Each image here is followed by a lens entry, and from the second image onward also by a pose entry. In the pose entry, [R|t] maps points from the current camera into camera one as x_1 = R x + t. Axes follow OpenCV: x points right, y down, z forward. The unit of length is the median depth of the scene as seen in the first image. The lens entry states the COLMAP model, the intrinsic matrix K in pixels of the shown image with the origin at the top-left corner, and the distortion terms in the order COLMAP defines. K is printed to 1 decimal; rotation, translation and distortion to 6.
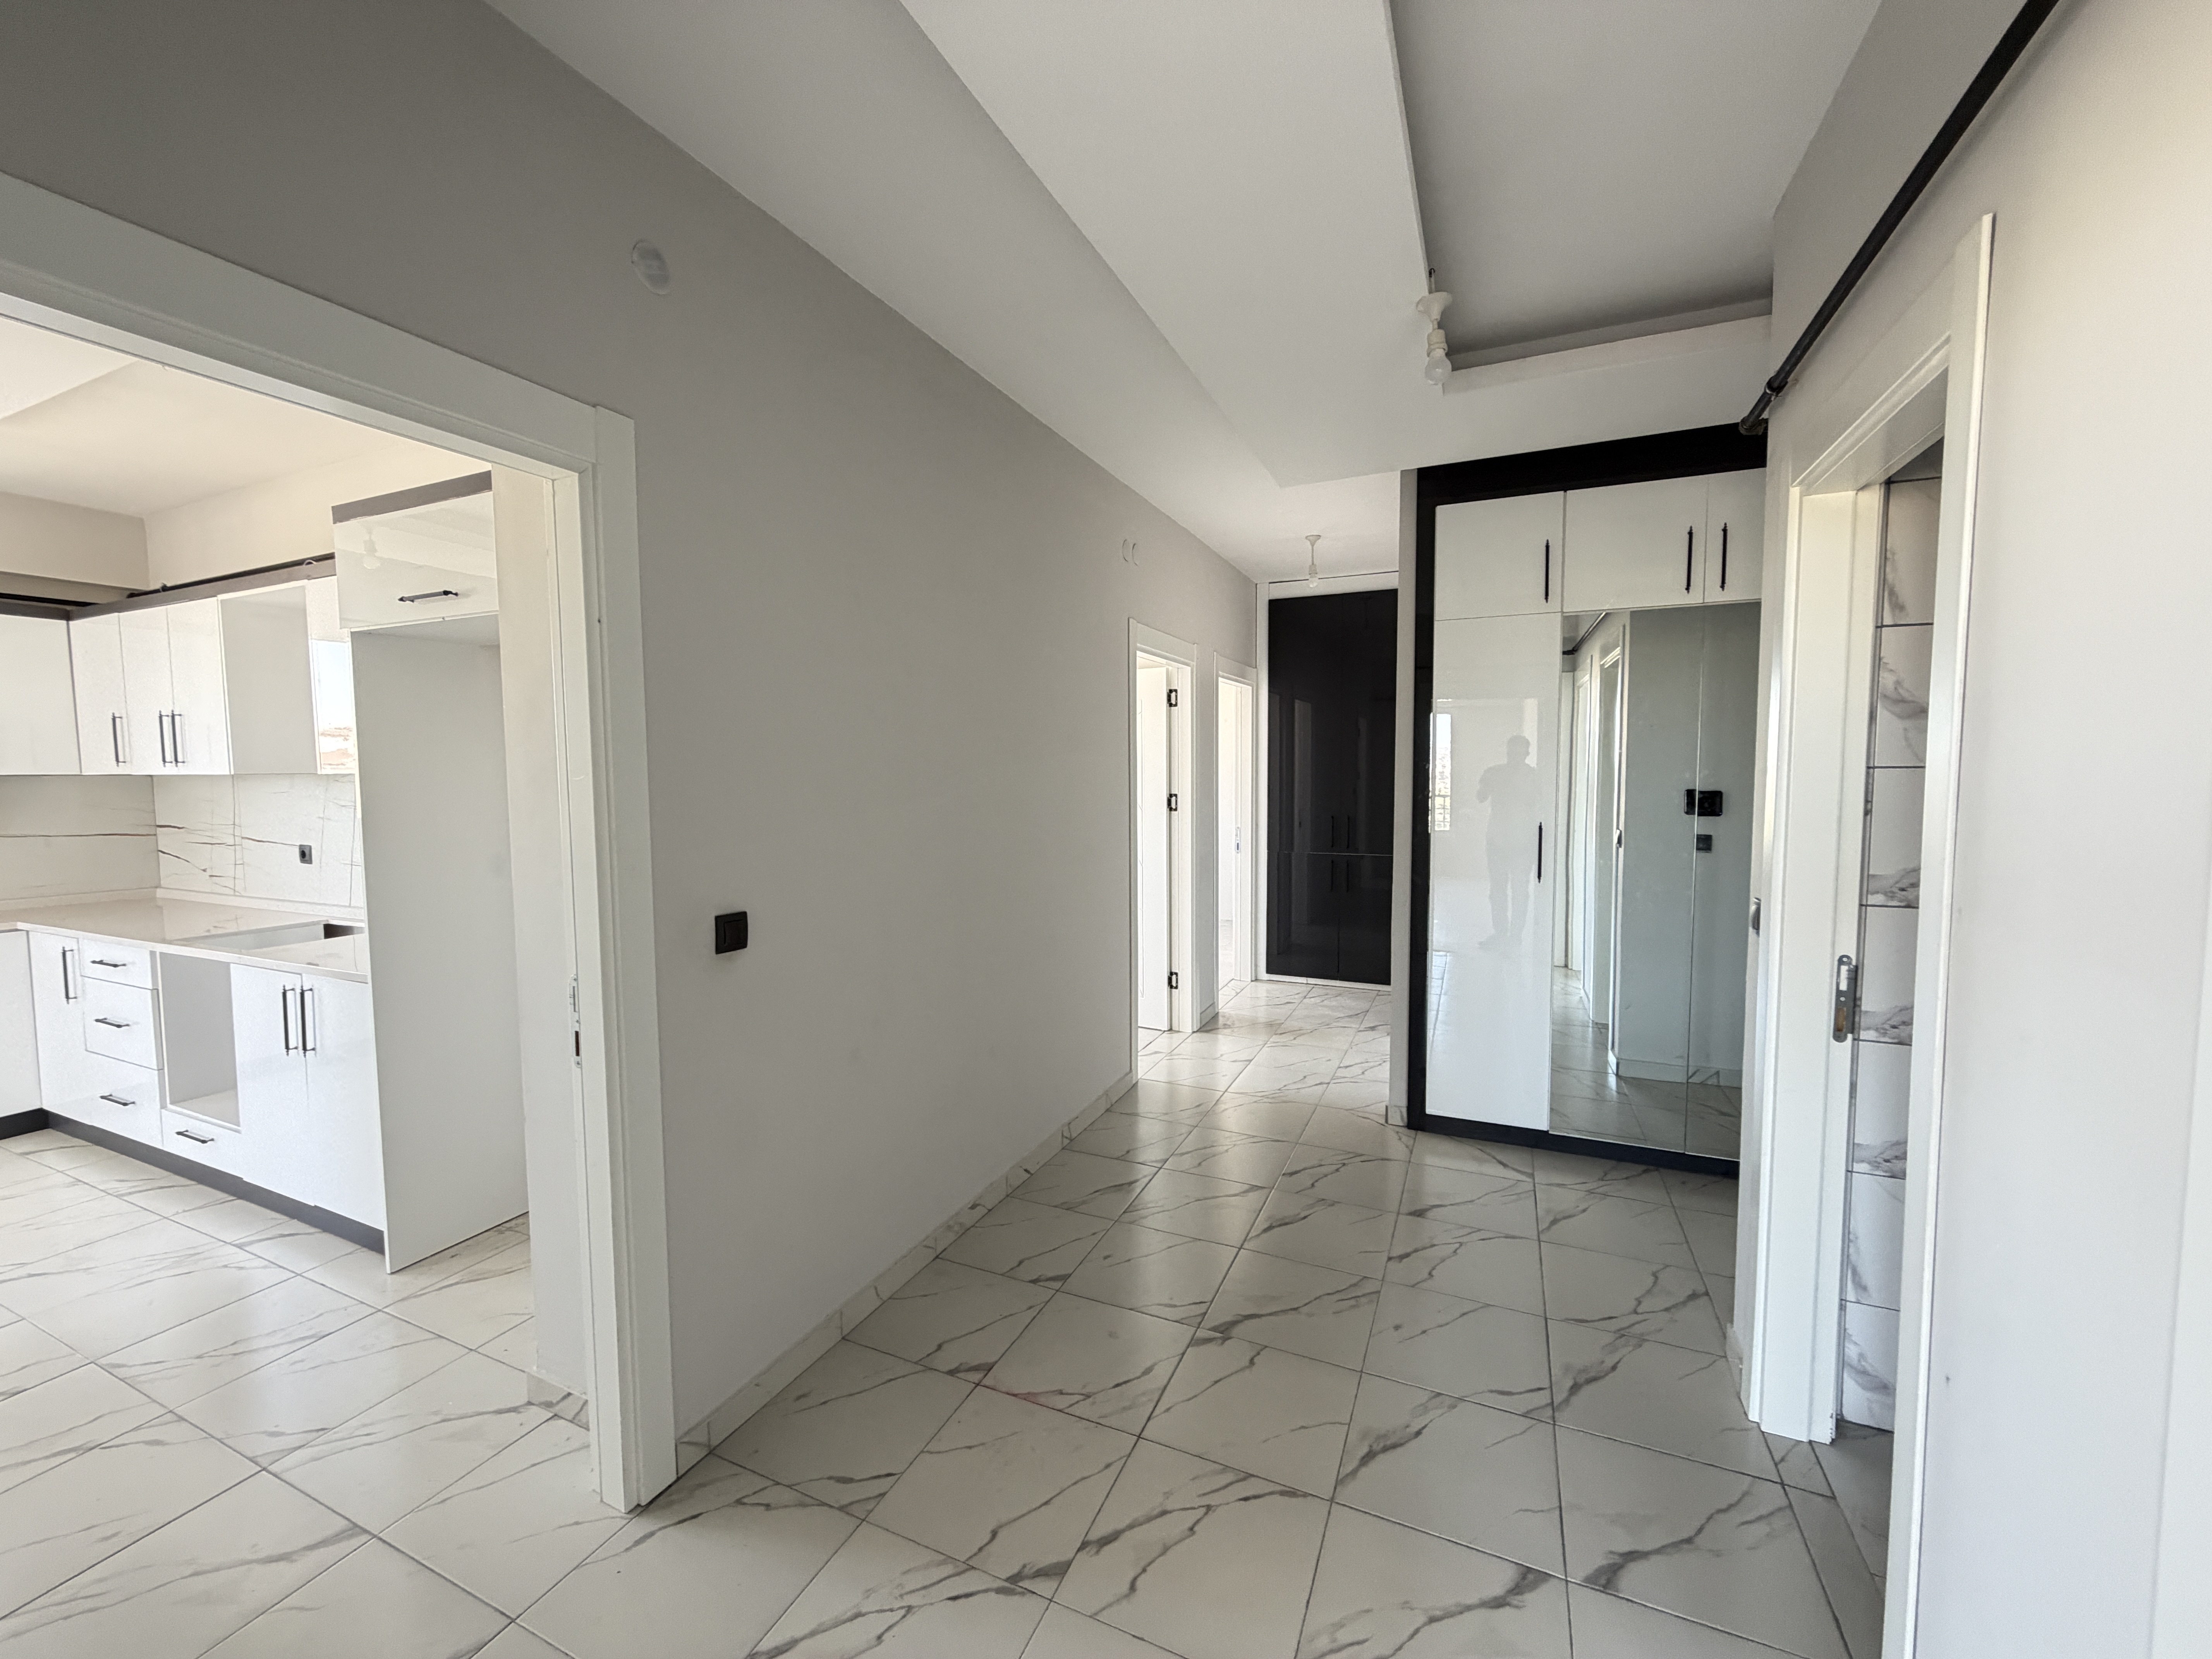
lens RADIAL K [[880.6, 0, 1097.6], [0, 880.6, 825.8], [0, 0, 1]] dist [0.001010, -0.000084]
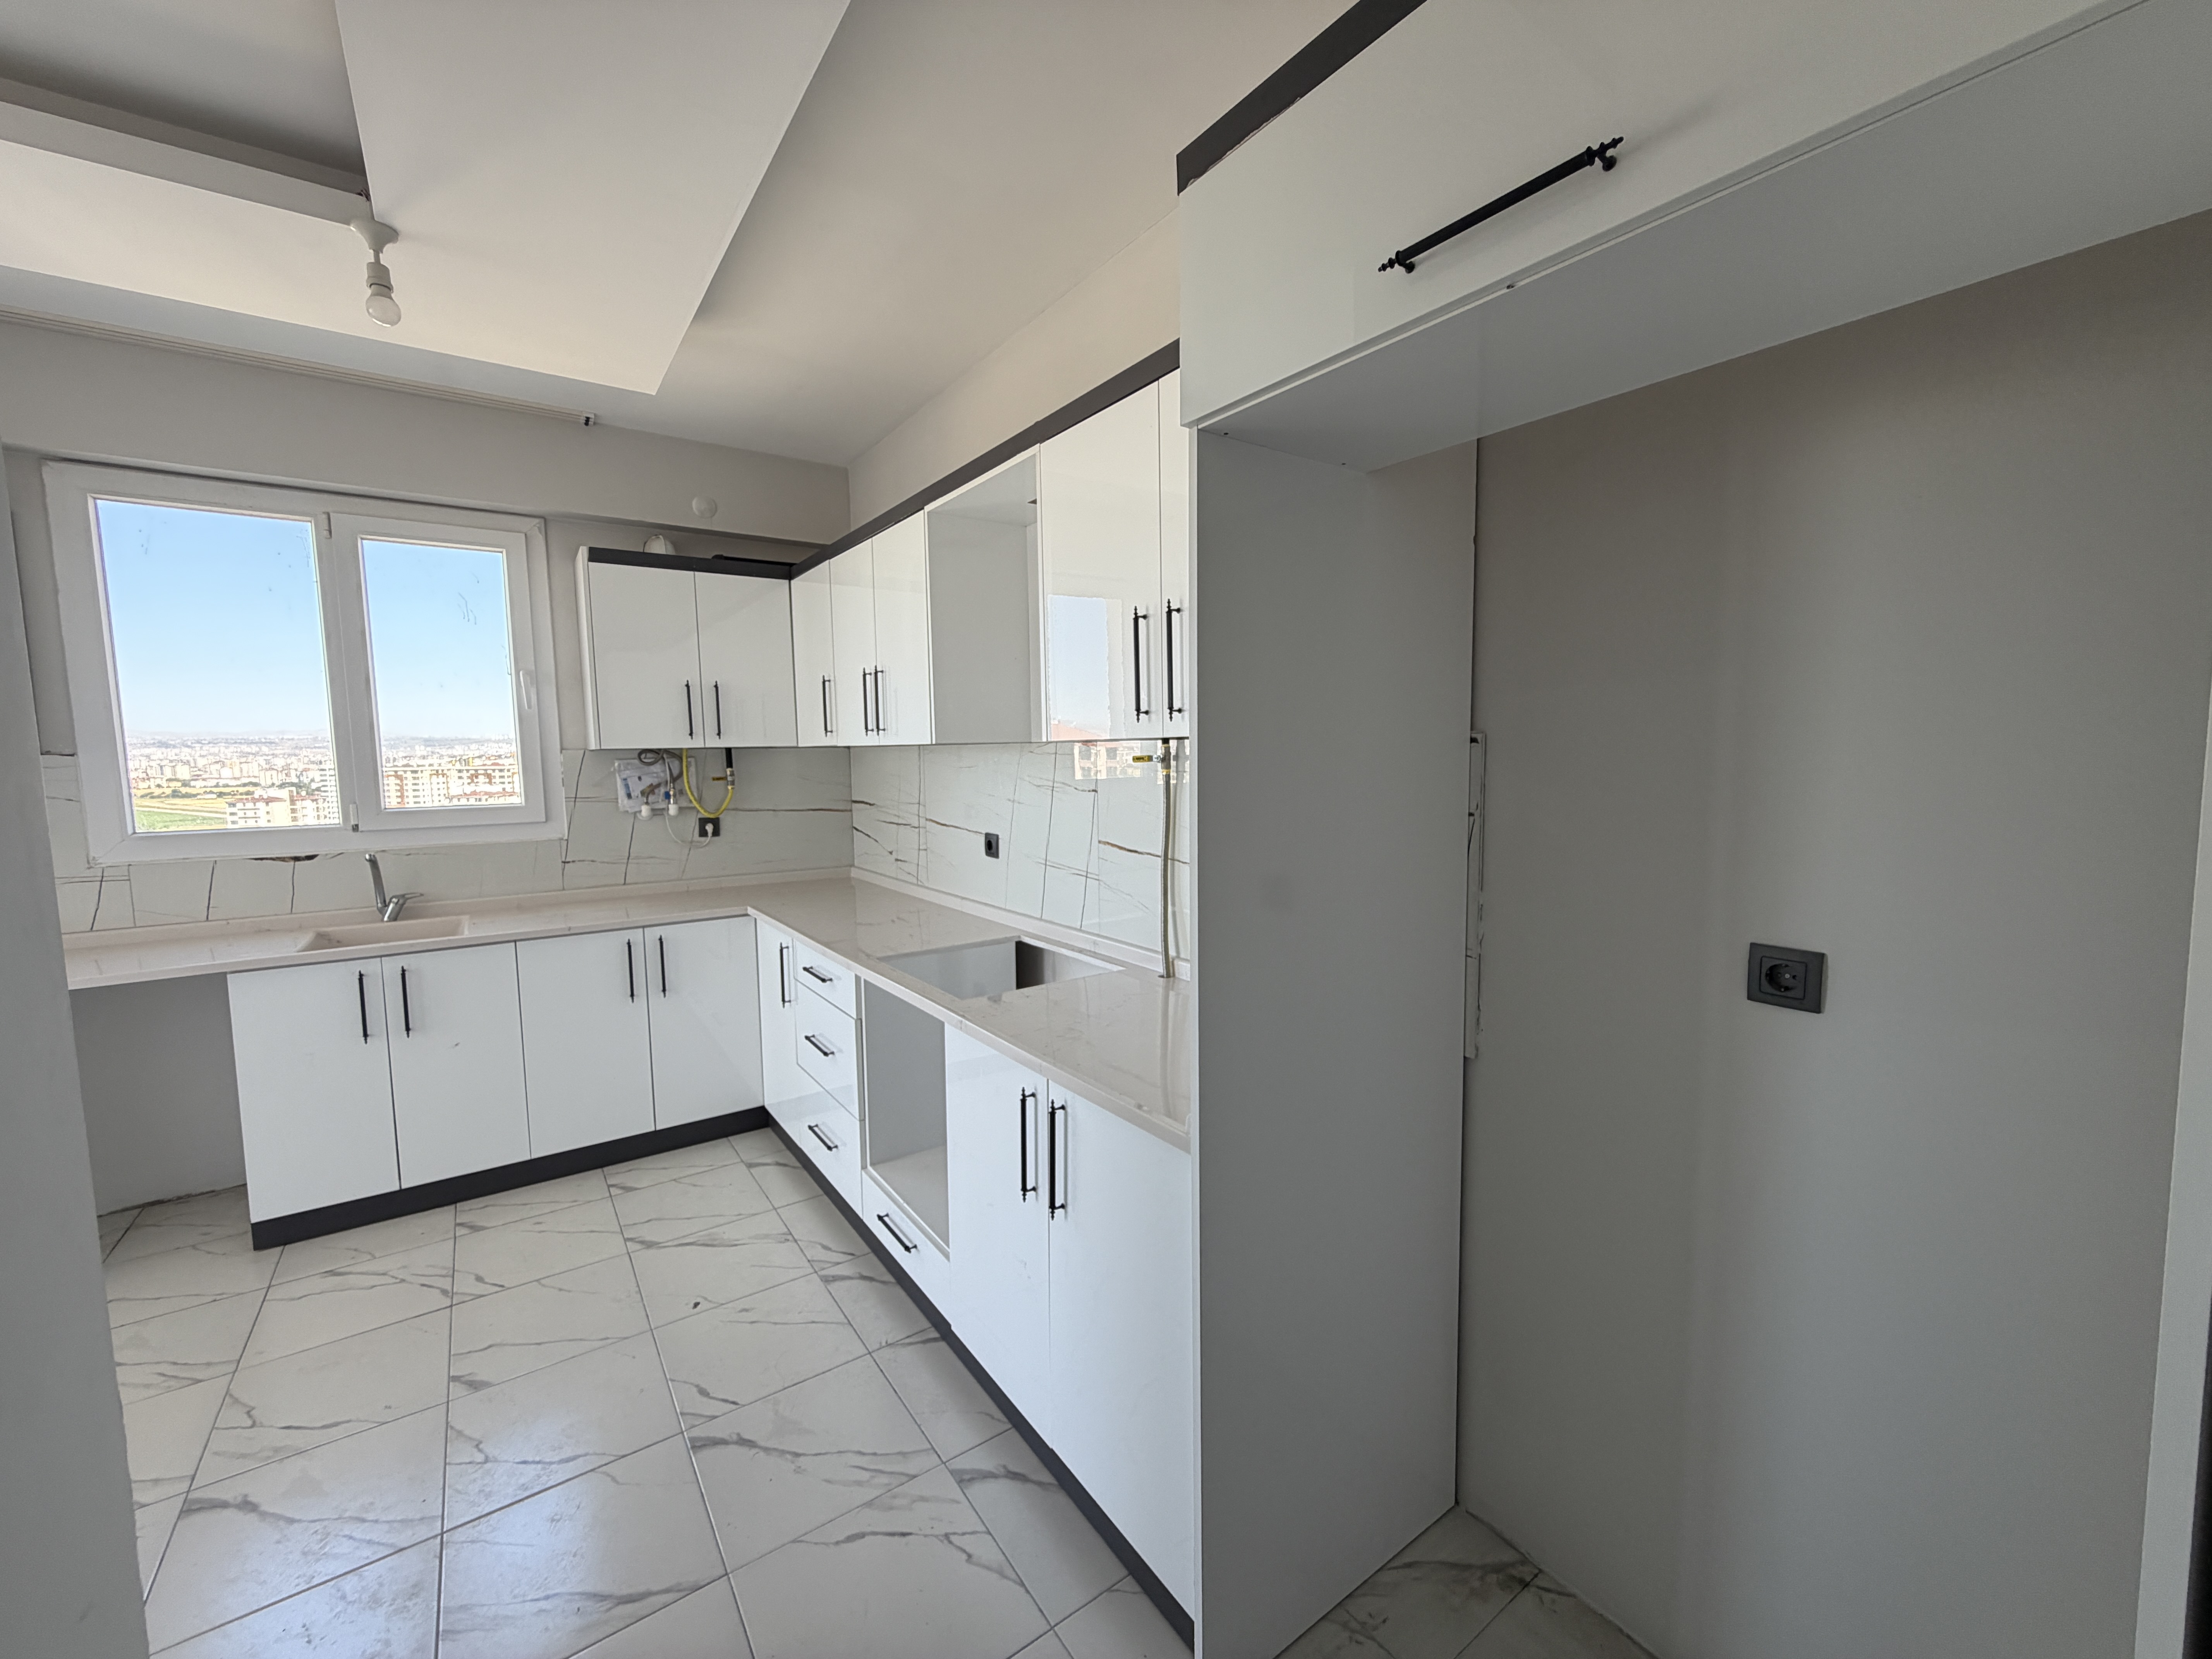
lens RADIAL K [[880.6, 0, 1100.3], [0, 880.6, 826.9], [0, 0, 1]] dist [0.001010, -0.000084]
pose [[0.864561, 0.040249, -0.500914, -0.452767], [-0.025294, 0.999009, 0.036614, -0.017198], [0.501892, -0.018984, 0.864722, 0.394299]]
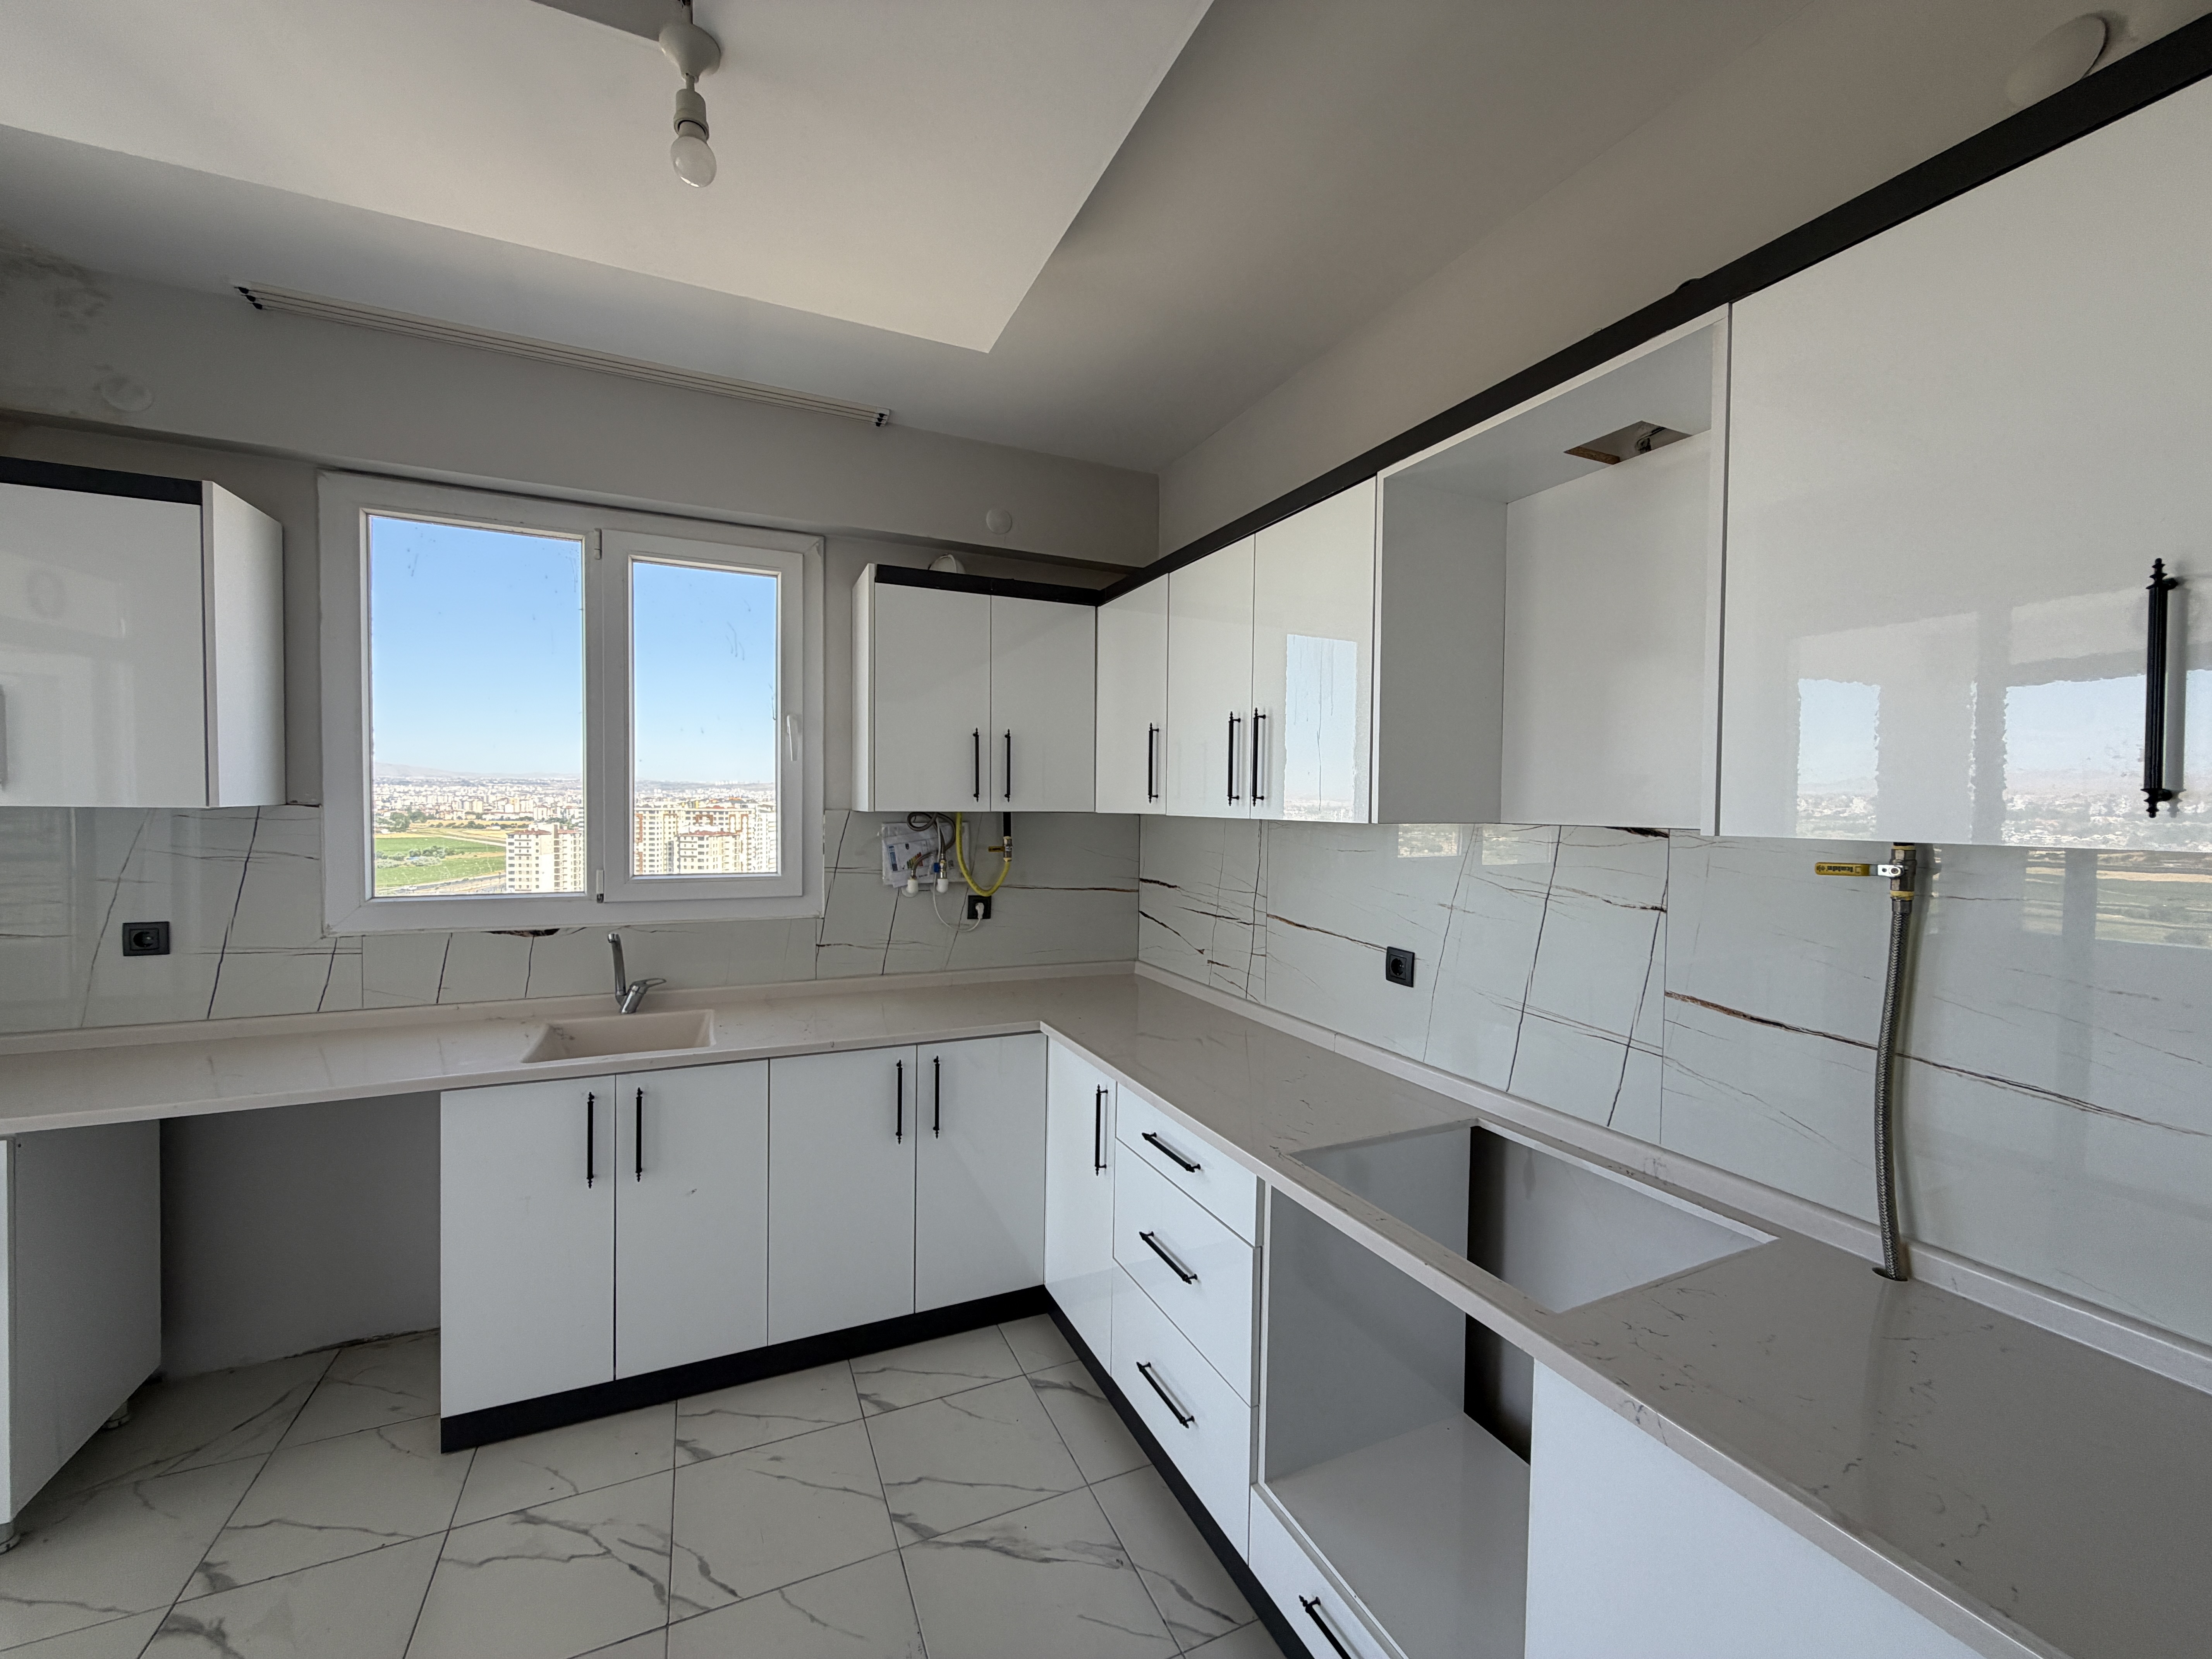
lens RADIAL K [[880.6, 0, 1102.2], [0, 880.6, 827.1], [0, 0, 1]] dist [0.001010, -0.000084]
pose [[0.755025, 0.033149, -0.654858, -0.738153], [-0.060365, 0.997994, -0.019079, -0.035827], [0.652912, 0.053935, 0.755511, 0.496227]]
